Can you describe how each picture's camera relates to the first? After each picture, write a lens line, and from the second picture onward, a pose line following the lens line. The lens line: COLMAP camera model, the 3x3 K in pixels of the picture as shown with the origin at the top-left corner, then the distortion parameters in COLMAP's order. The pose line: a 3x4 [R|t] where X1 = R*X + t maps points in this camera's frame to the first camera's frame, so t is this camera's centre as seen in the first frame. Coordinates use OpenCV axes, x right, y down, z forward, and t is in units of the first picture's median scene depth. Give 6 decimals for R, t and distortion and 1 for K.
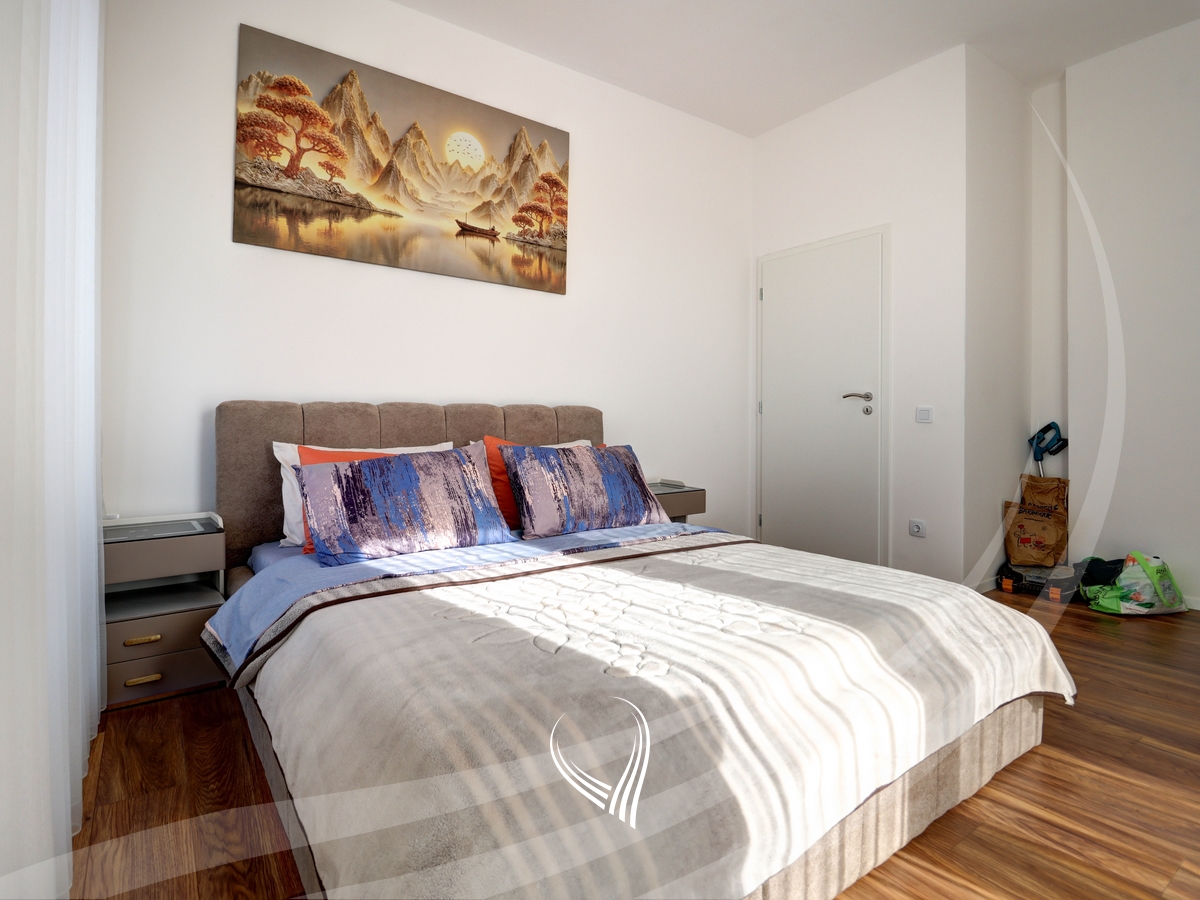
lens RADIAL K [[628.6, 0, 595.3], [0, 628.6, 432.6], [0, 0, 1]] dist [-0.004347, -0.008288]
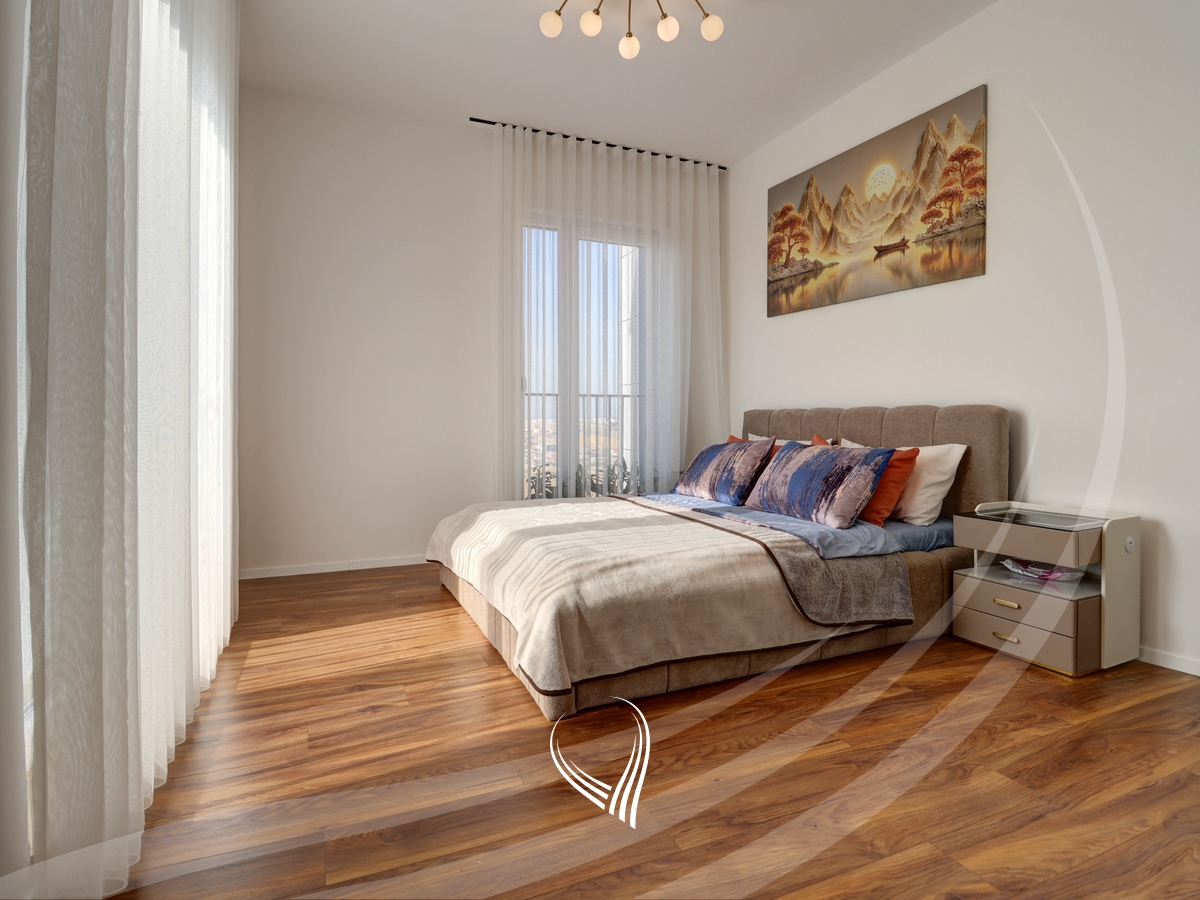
lens RADIAL K [[628.6, 0, 600.6], [0, 628.6, 438.2], [0, 0, 1]] dist [-0.004347, -0.008288]
pose [[-0.199271, 0.026279, -0.979592, 1.037146], [-0.018284, 0.999367, 0.030528, -0.015075], [0.979774, 0.023995, -0.198664, 0.767345]]
